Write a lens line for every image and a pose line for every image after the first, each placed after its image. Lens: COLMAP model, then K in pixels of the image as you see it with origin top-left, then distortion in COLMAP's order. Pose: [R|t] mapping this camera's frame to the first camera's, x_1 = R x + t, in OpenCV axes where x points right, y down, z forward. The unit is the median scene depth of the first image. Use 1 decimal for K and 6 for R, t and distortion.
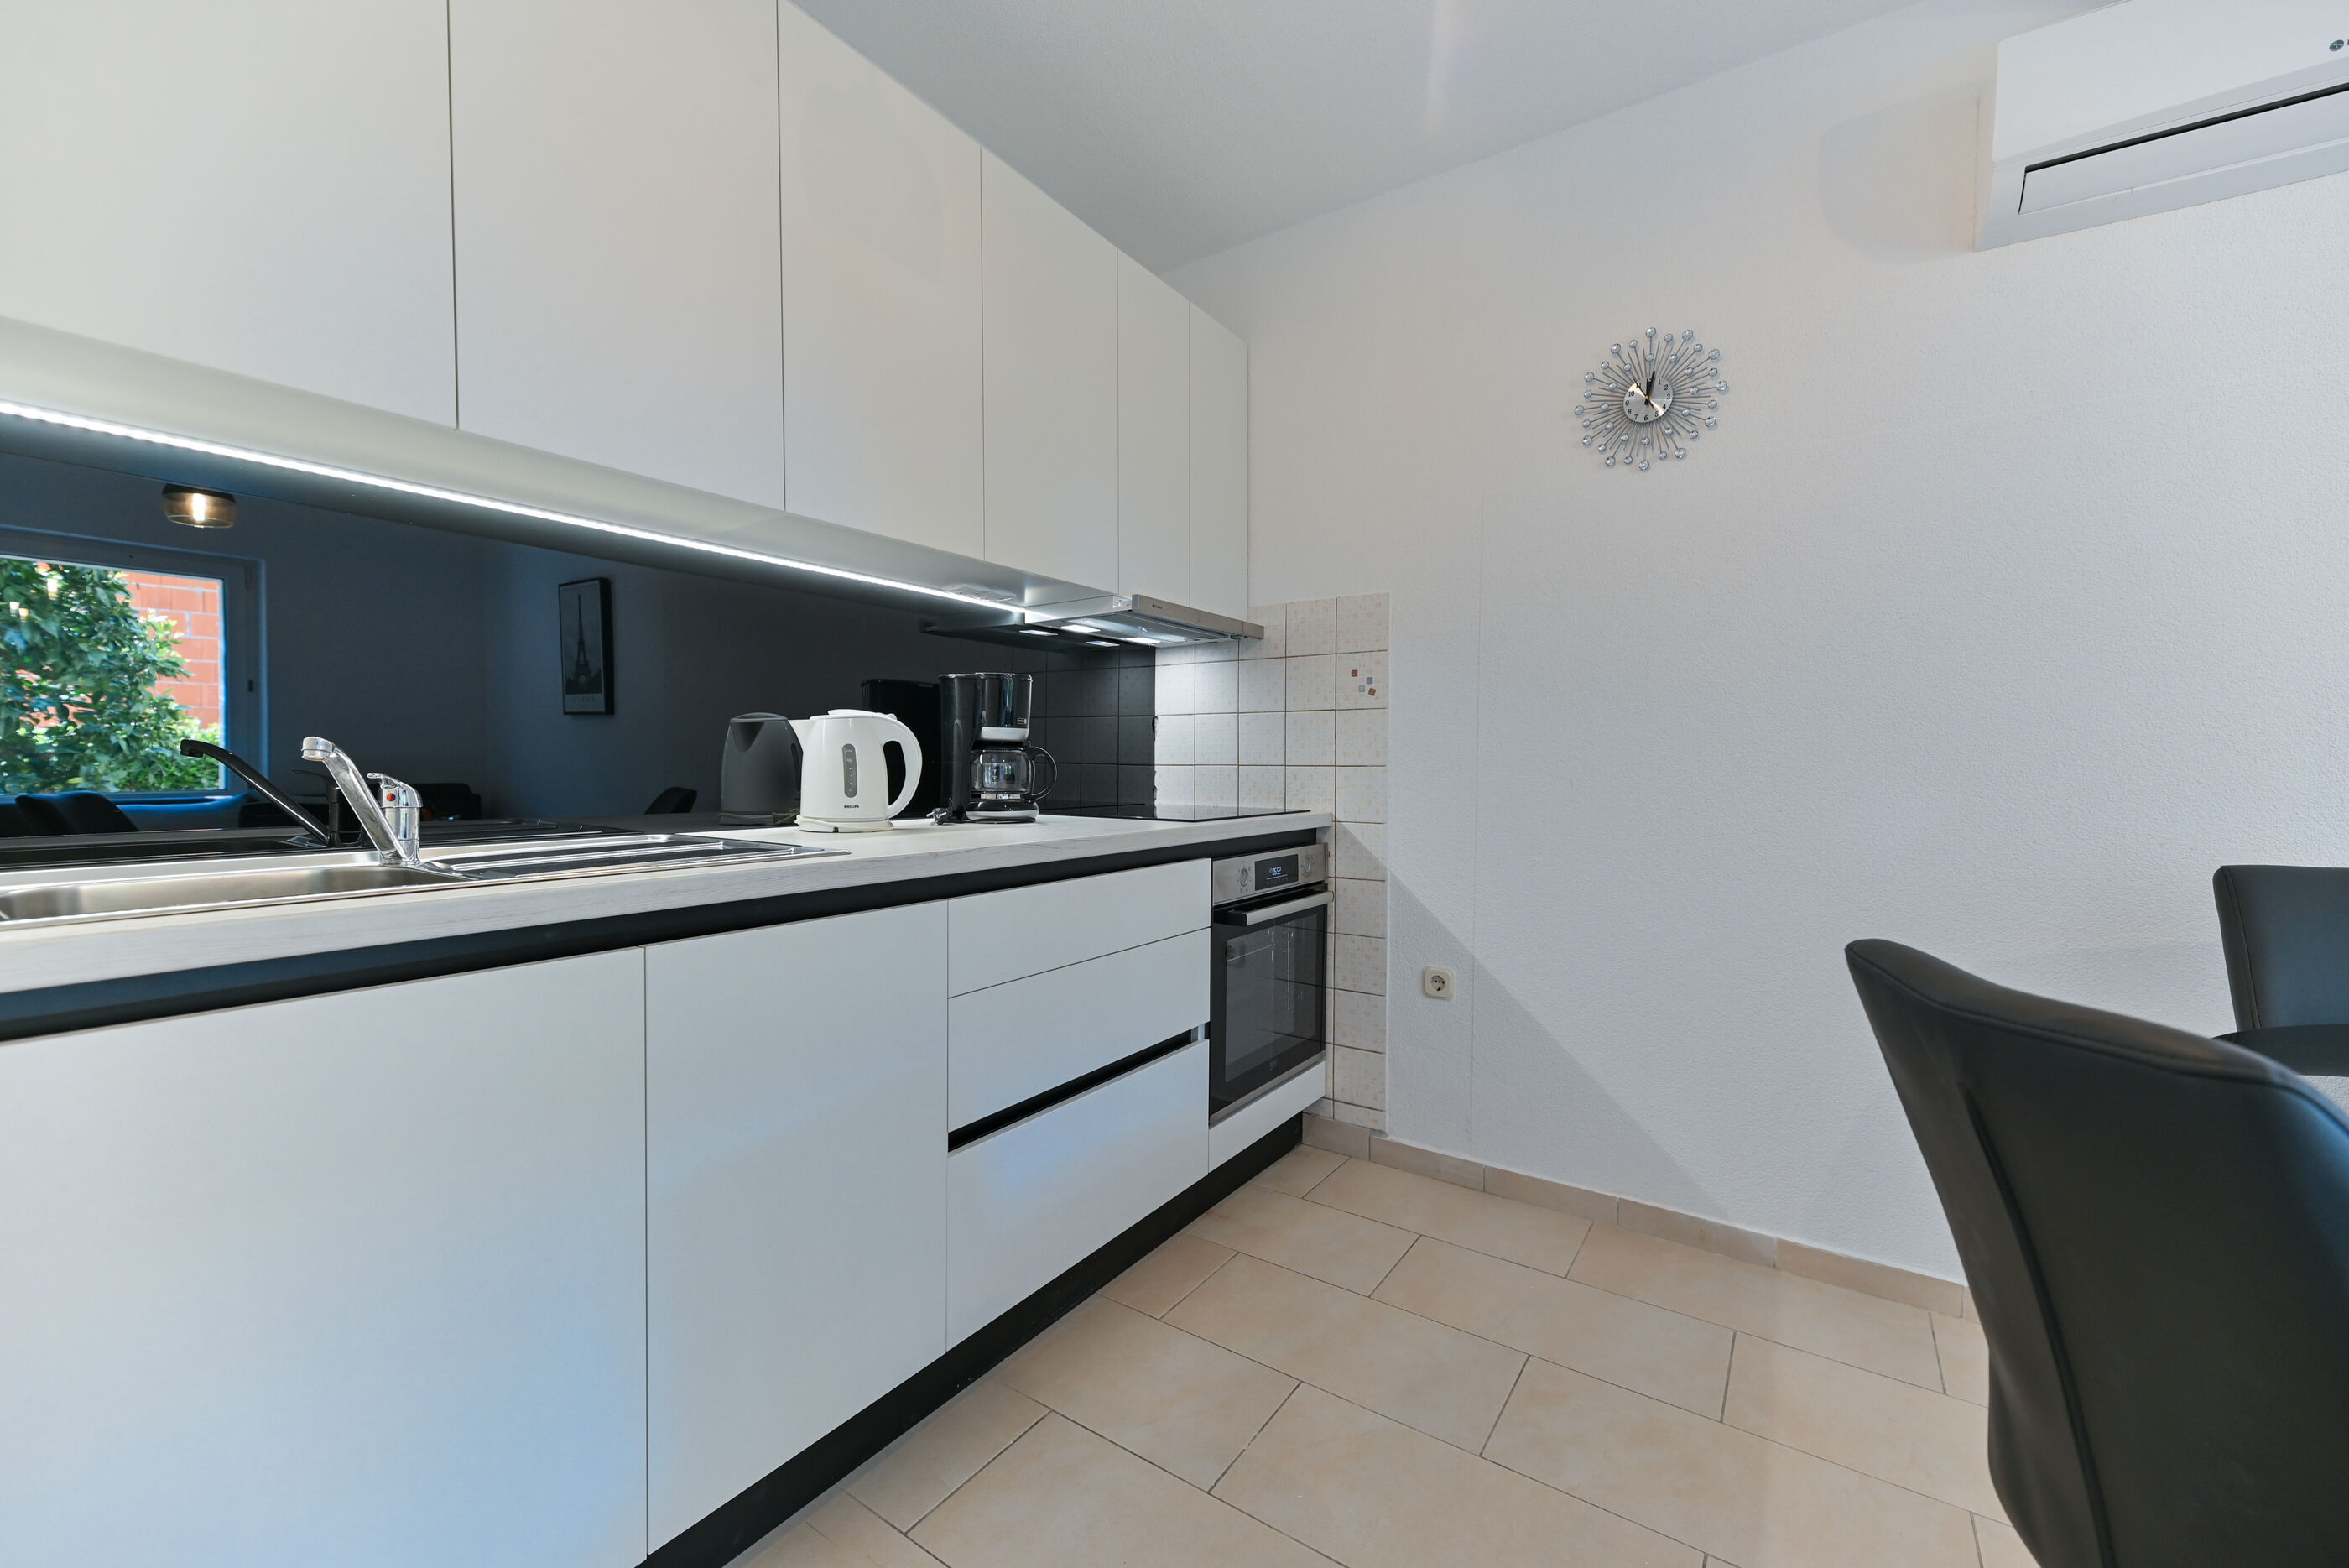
lens RADIAL K [[945.3, 0, 1162.3], [0, 945.3, 784.4], [0, 0, 1]] dist [0.001867, 0.000220]
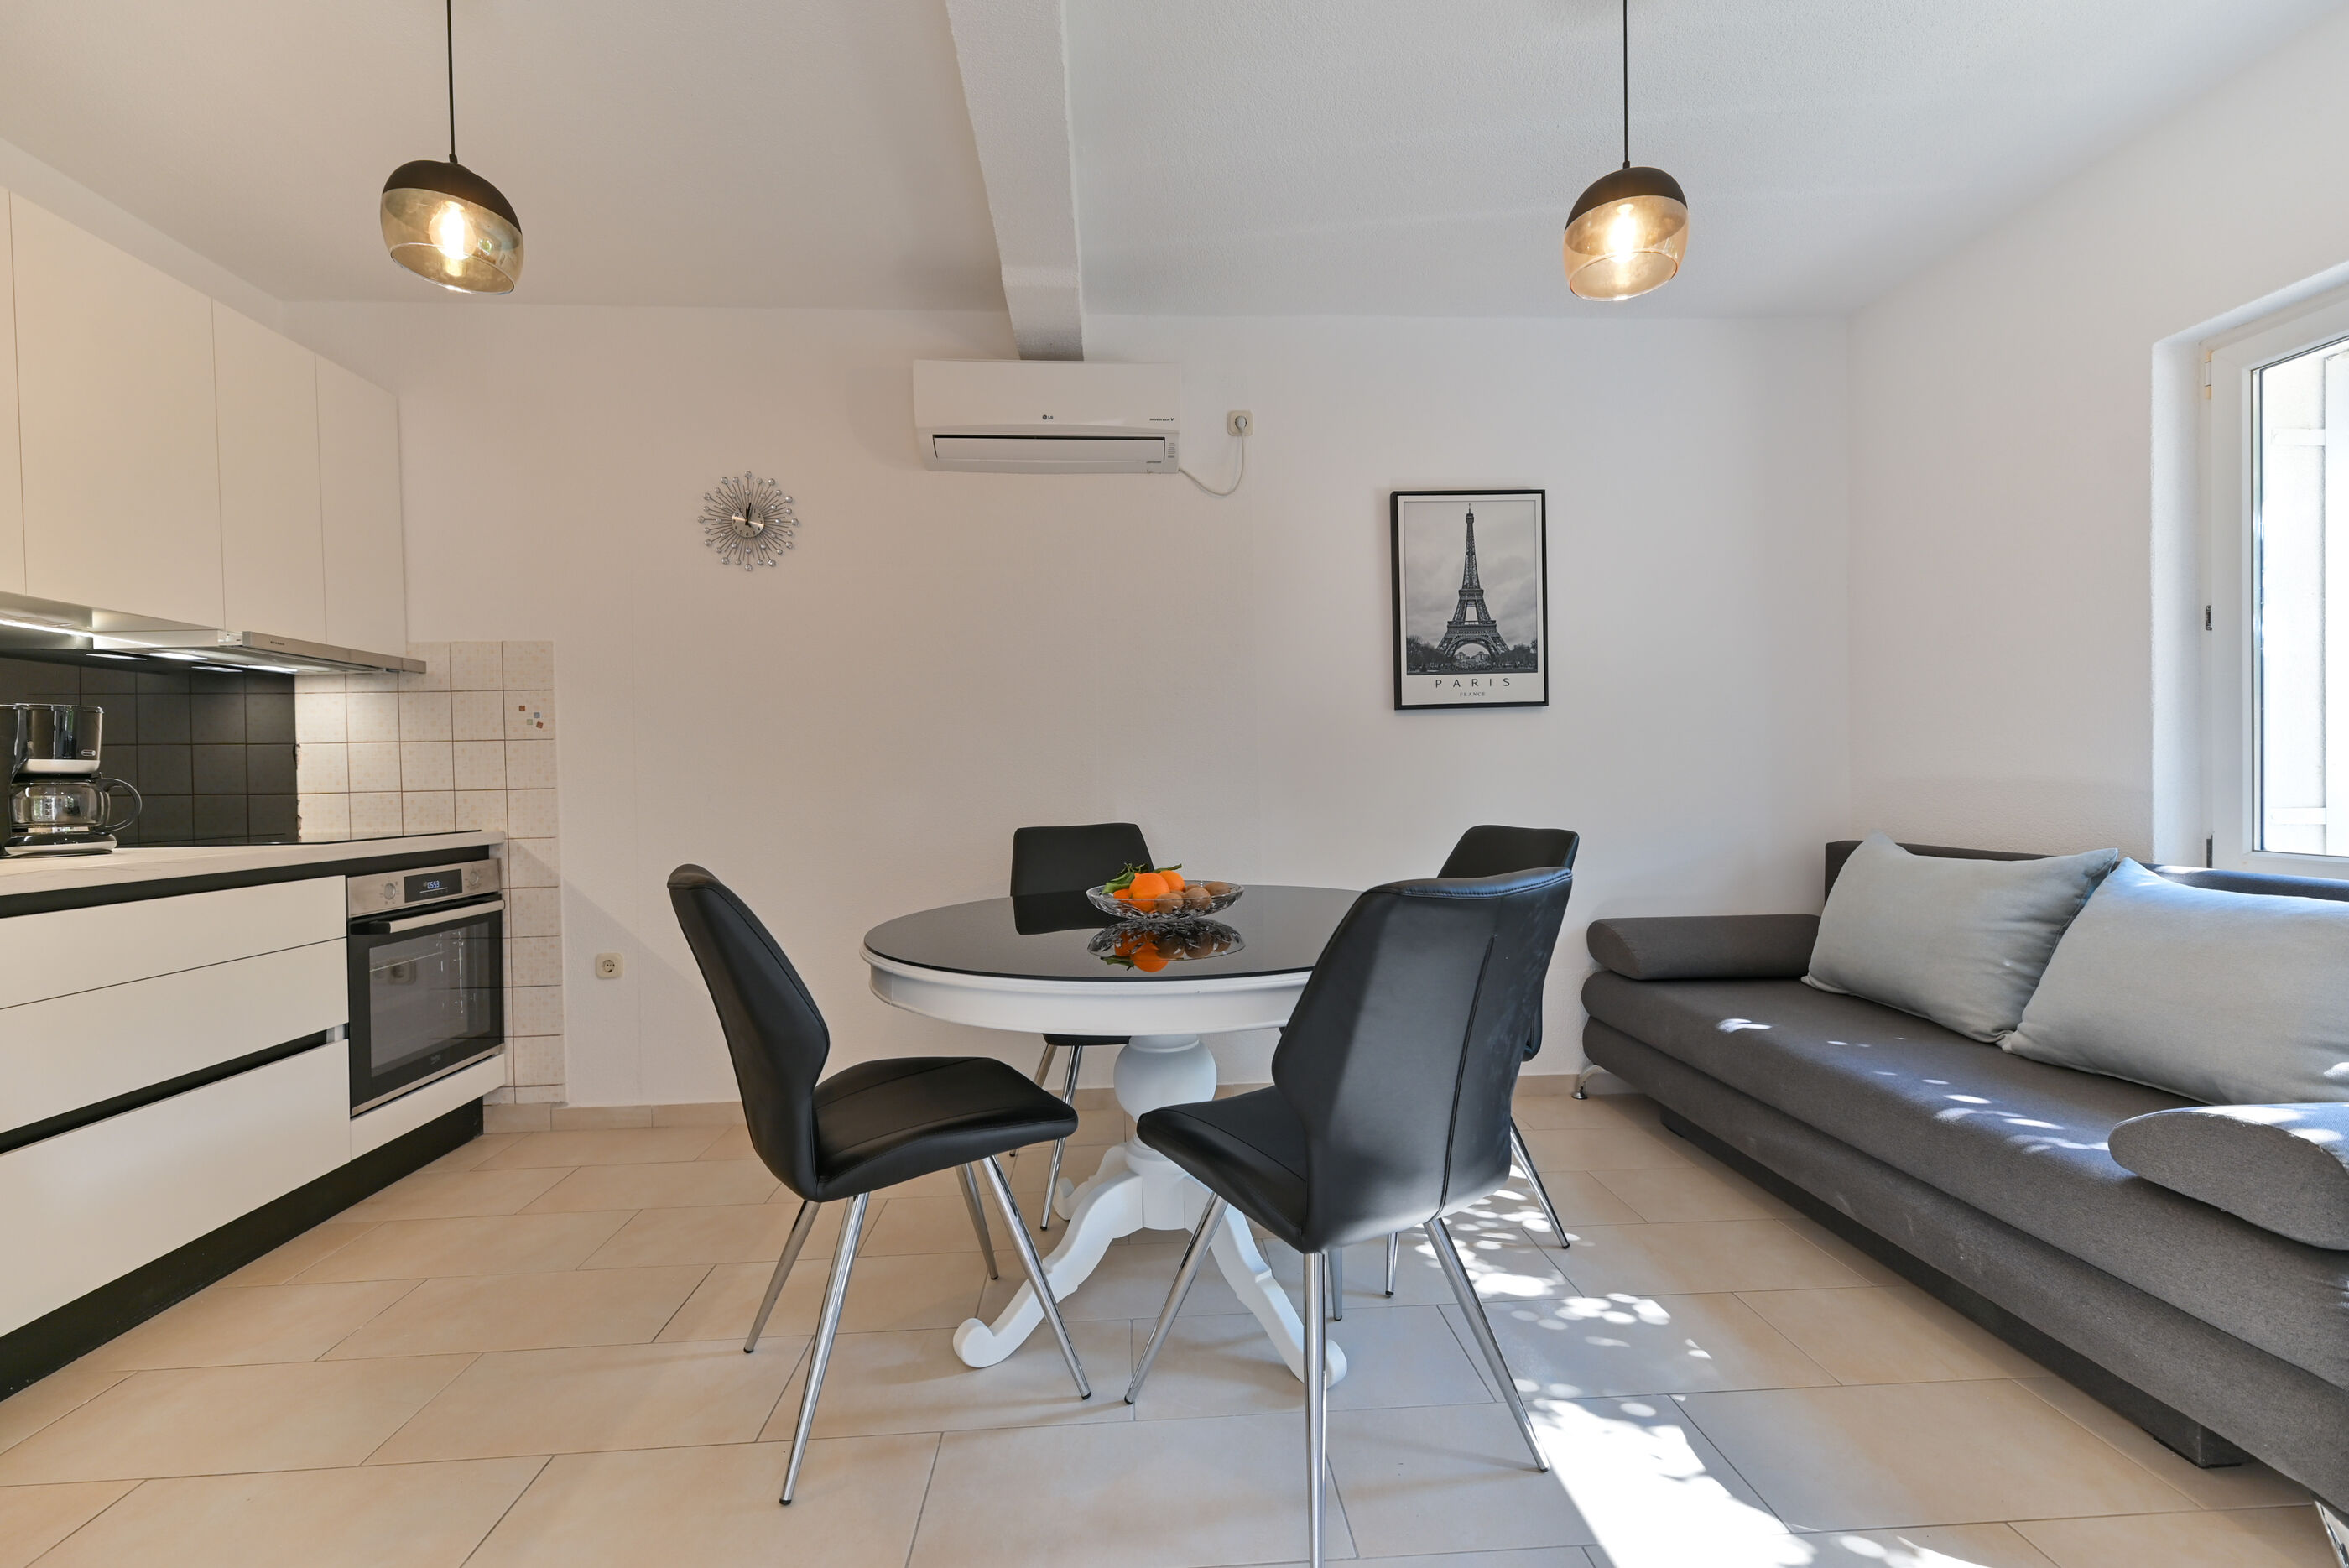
lens RADIAL K [[967.9, 0, 1172.0], [0, 967.9, 784.2], [0, 0, 1]] dist [0.011484, -0.003519]
pose [[0.781942, -0.024562, 0.622866, 0.083090], [0.038115, 0.999238, -0.008445, 0.014747], [-0.622184, 0.030344, 0.782283, -0.414820]]
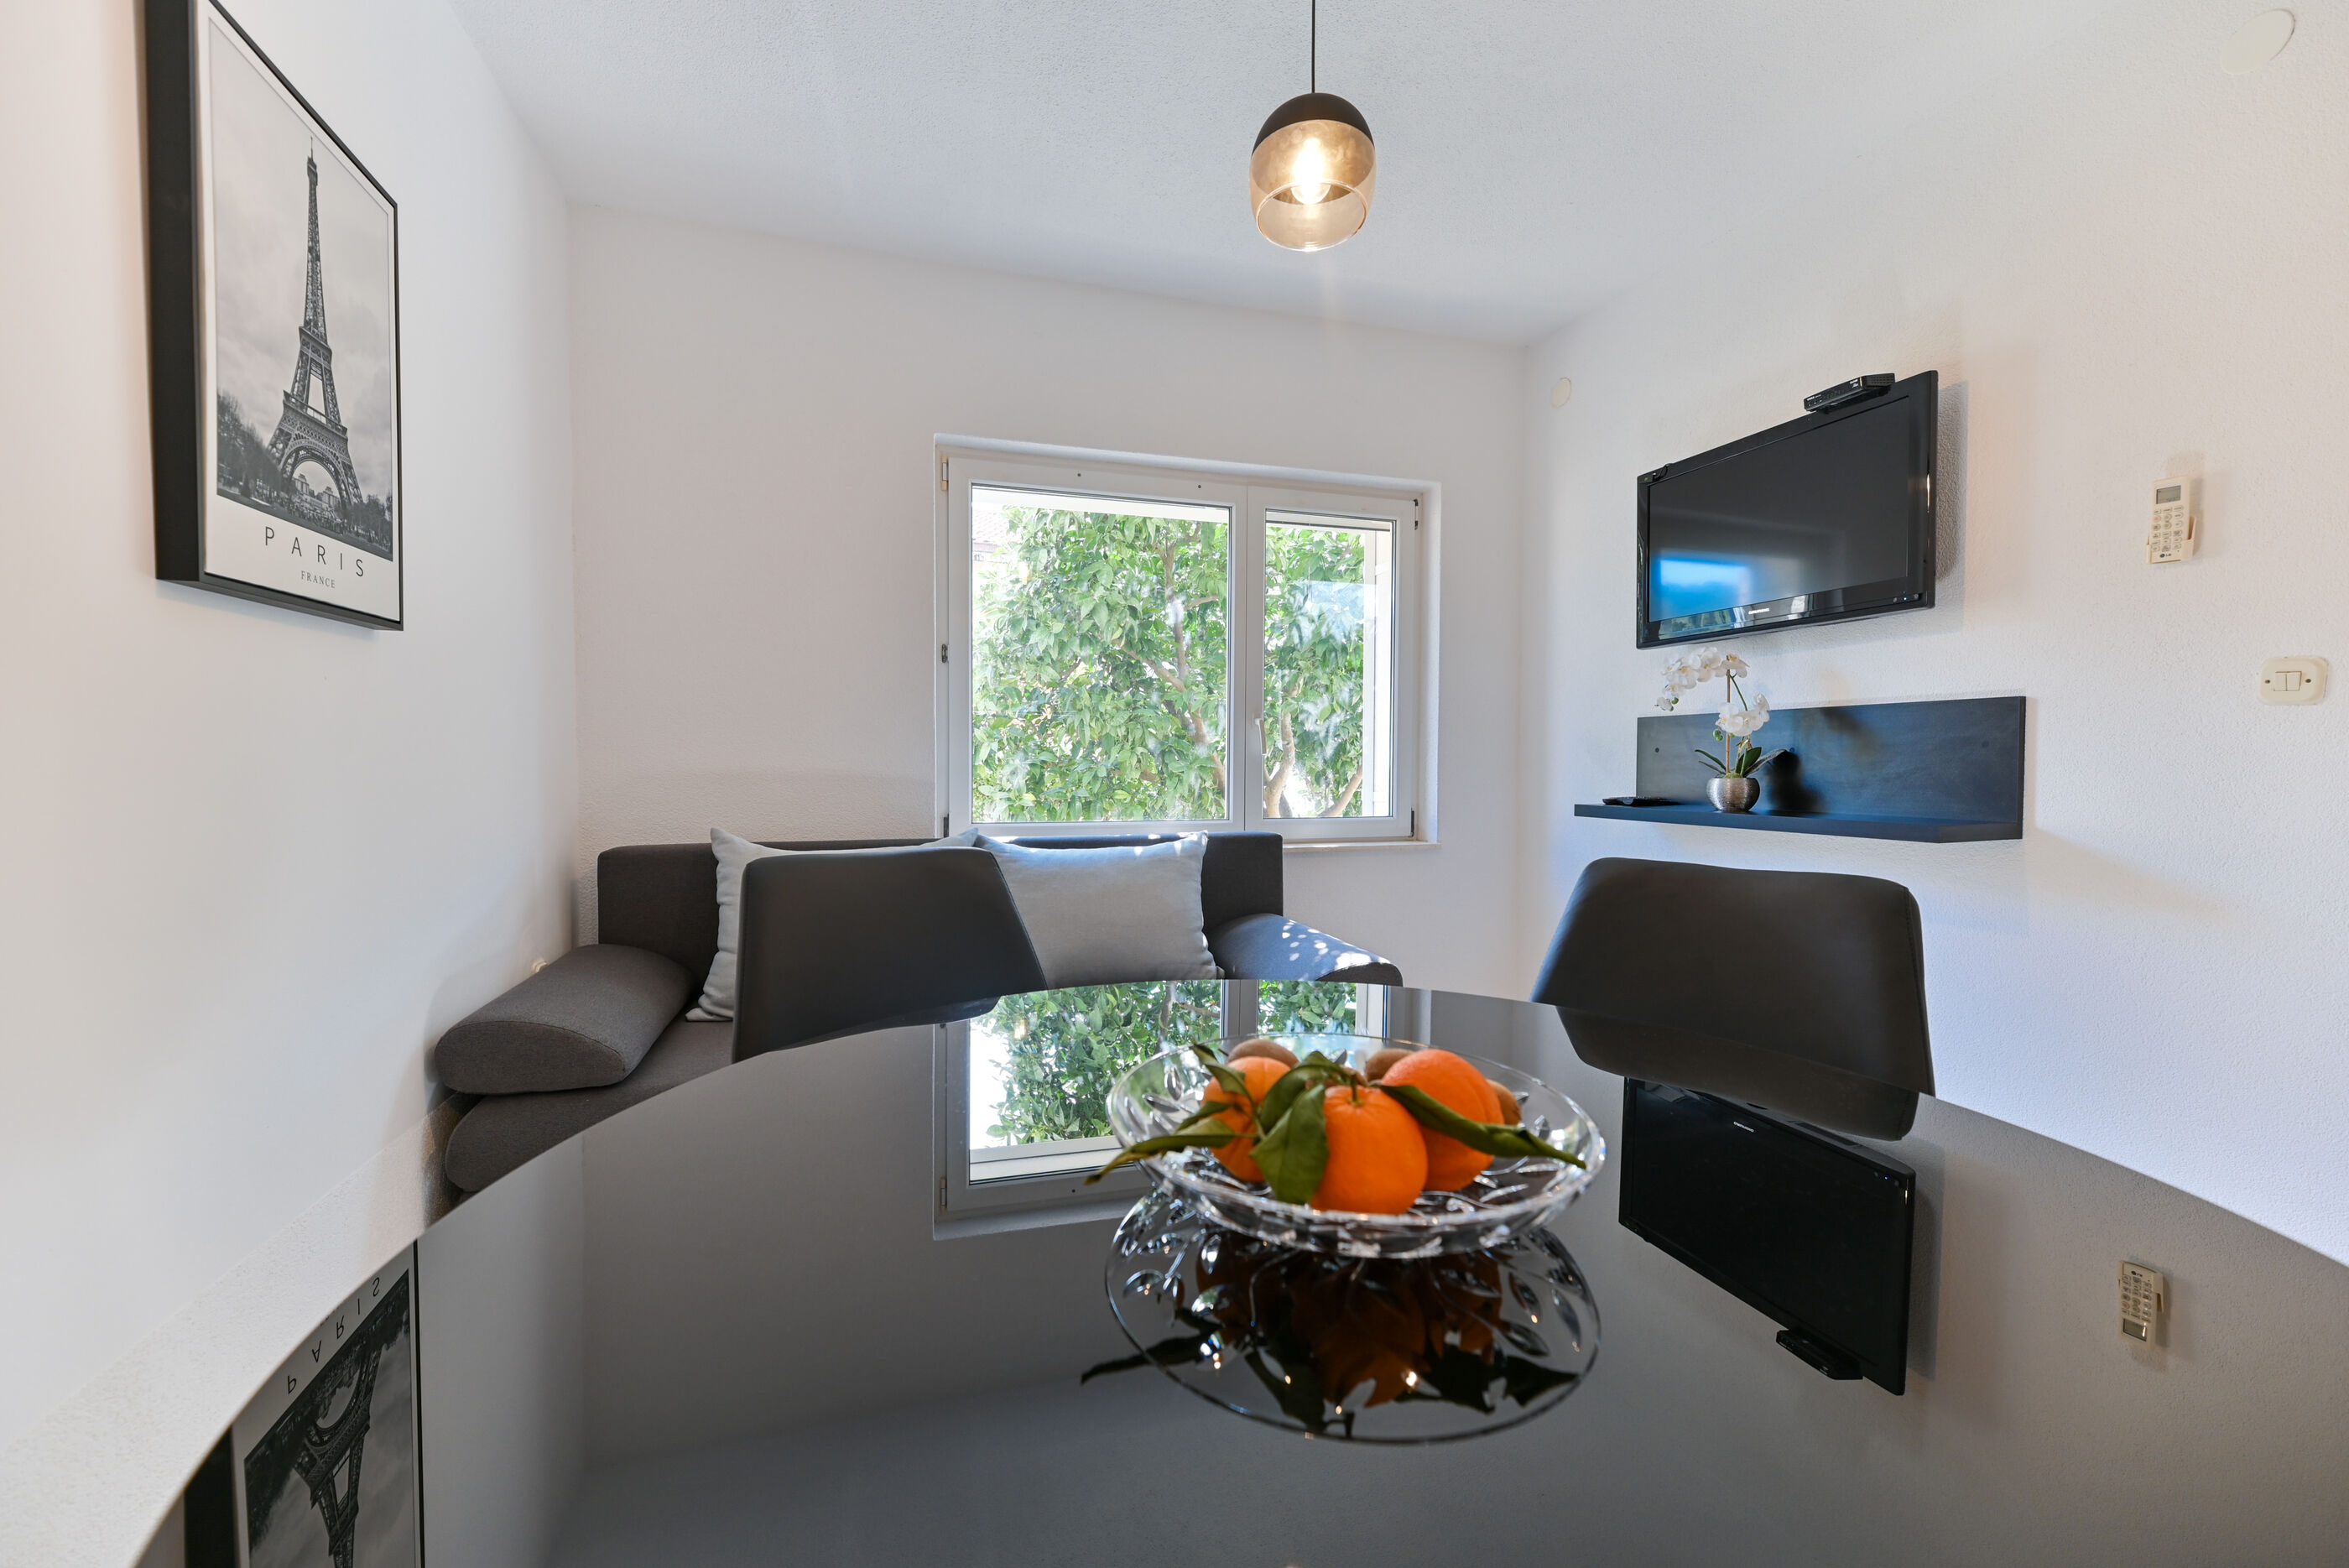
lens RADIAL K [[930.0, 0, 1174.0], [0, 930.0, 787.2], [0, 0, 1]] dist [0.006416, -0.001188]
pose [[-0.789970, -0.030949, 0.612364, 0.455116], [0.004662, 0.998393, 0.056474, -0.007204], [-0.613128, 0.047468, -0.788556, 0.435601]]
